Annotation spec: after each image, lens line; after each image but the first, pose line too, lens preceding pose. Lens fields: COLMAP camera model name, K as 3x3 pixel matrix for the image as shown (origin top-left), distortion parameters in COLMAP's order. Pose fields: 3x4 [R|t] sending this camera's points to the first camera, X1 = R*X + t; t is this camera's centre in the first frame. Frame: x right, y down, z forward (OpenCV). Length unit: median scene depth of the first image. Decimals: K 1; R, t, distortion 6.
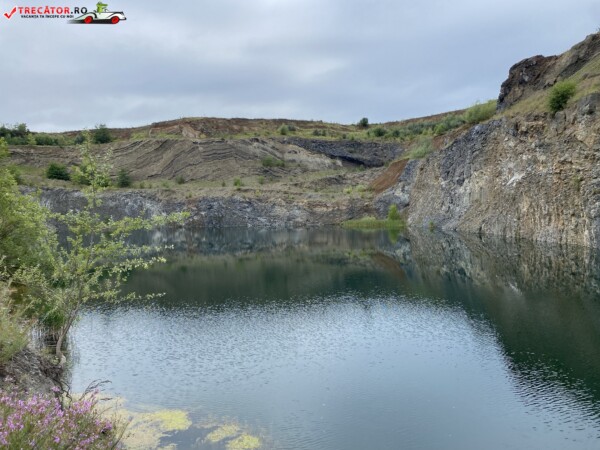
lens RADIAL K [[448.7, 0, 288.6], [0, 448.7, 226.1], [0, 0, 1]] dist [0.071966, -0.121579]
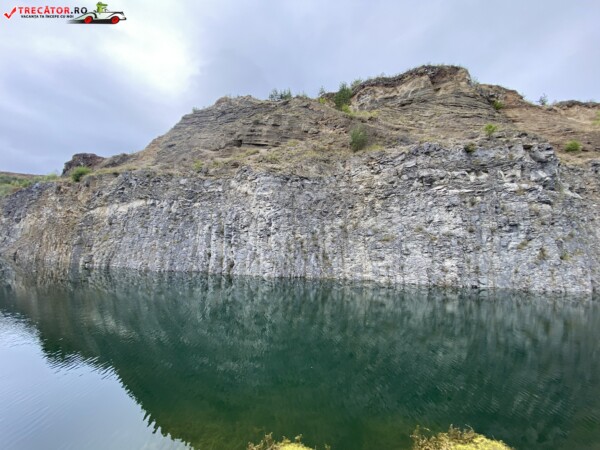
lens RADIAL K [[242.4, 0, 296.4], [0, 242.4, 225.7], [0, 0, 1]] dist [0.023658, -0.021499]
pose [[0.439981, 0.136615, 0.887555, 0.066592], [-0.010223, 0.989058, -0.147172, 0.010274], [-0.897949, 0.055679, 0.436563, -0.041341]]
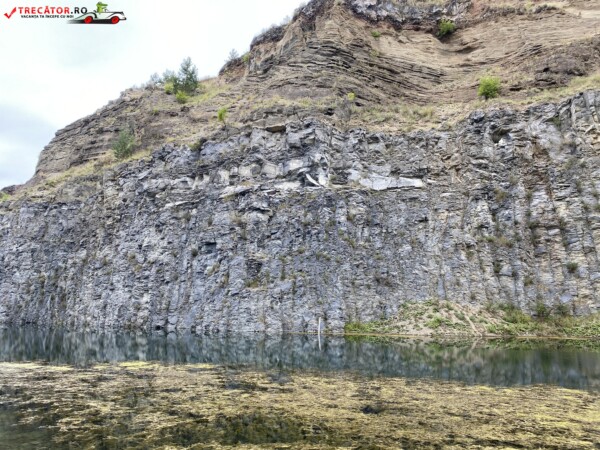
lens RADIAL K [[452.3, 0, 287.3], [0, 452.3, 222.2], [0, 0, 1]] dist [0.055562, -0.062483]
pose [[0.743185, 0.152121, 0.651563, 0.158989], [-0.000871, 0.974031, -0.226414, 0.026115], [-0.669085, 0.167700, 0.724018, -0.307300]]
